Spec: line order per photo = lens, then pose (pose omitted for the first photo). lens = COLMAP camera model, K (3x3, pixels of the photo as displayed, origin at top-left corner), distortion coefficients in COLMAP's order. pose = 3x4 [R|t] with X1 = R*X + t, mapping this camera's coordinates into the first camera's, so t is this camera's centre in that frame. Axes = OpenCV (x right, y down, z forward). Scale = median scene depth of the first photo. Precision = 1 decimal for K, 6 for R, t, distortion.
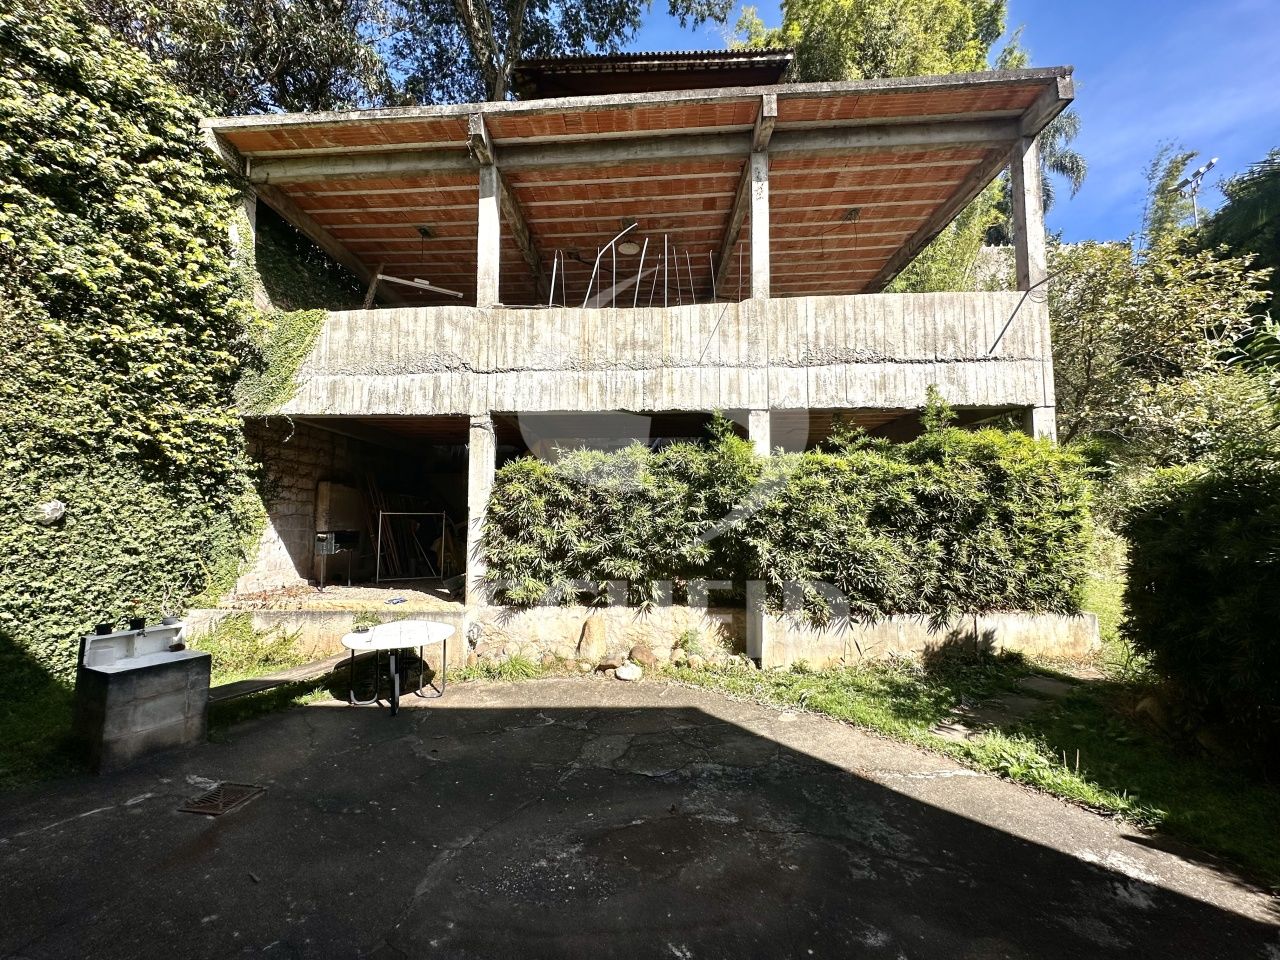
lens RADIAL K [[508.8, 0, 640.0], [0, 508.8, 480.0], [0, 0, 1]] dist [-0.002067, -0.000116]
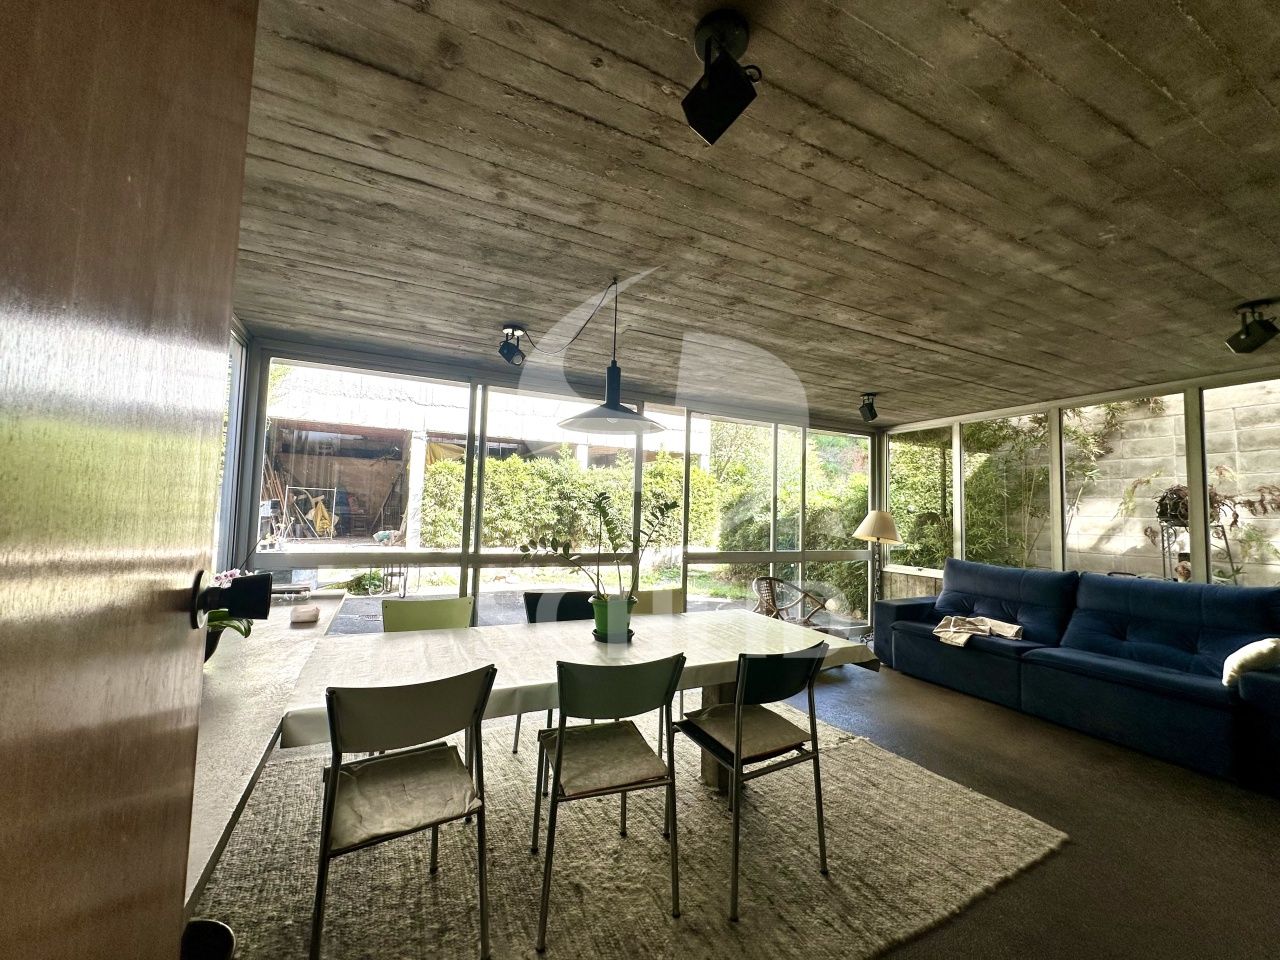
lens RADIAL K [[508.8, 0, 640.0], [0, 508.8, 480.0], [0, 0, 1]] dist [-0.002067, -0.000116]
pose [[0.884832, 0.055112, 0.462640, -0.498178], [-0.068508, 0.997576, 0.012190, -0.046743], [-0.460846, -0.042481, 0.886463, -0.877682]]
